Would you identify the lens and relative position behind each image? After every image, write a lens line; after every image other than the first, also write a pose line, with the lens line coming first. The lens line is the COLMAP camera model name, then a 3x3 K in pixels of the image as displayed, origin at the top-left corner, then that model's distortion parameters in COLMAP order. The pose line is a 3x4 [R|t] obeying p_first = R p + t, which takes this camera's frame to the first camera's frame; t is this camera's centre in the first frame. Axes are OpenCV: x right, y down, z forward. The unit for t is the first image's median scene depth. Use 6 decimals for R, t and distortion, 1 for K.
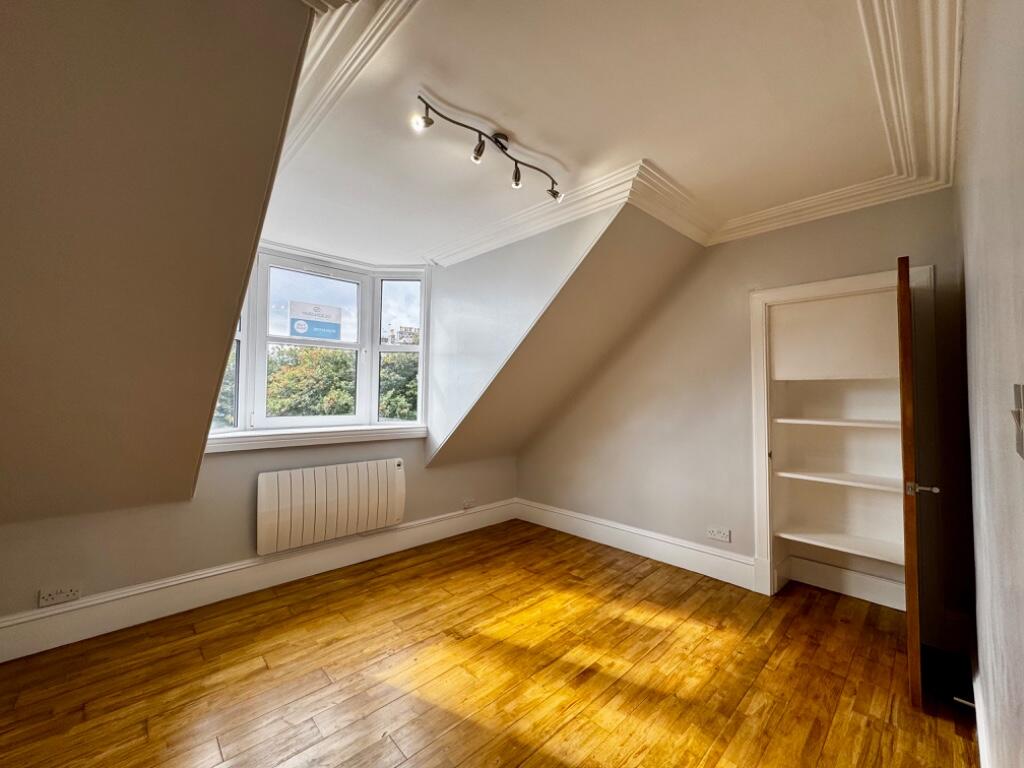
lens RADIAL K [[408.5, 0, 510.6], [0, 408.5, 385.2], [0, 0, 1]] dist [-0.003583, 0.000123]
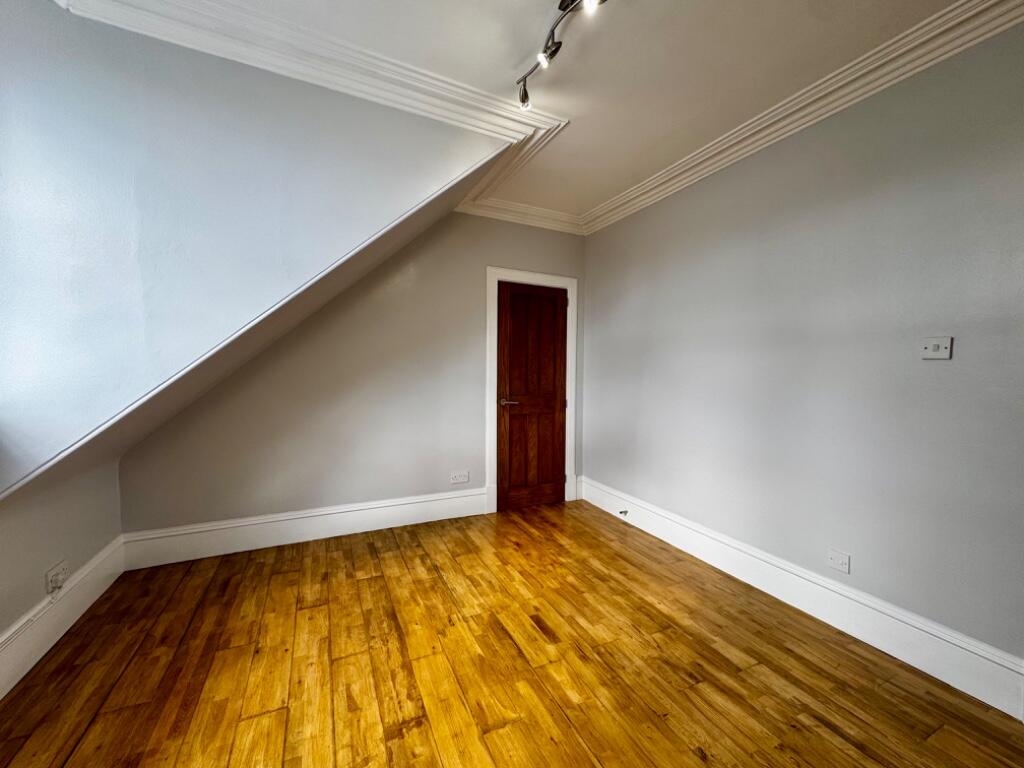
lens RADIAL K [[408.5, 0, 513.5], [0, 408.5, 383.6], [0, 0, 1]] dist [-0.003583, 0.000123]
pose [[0.307482, -0.030780, 0.951056, -0.498658], [-0.030794, 0.998631, 0.042275, 0.056701], [-0.951056, -0.042285, 0.306113, 0.527821]]
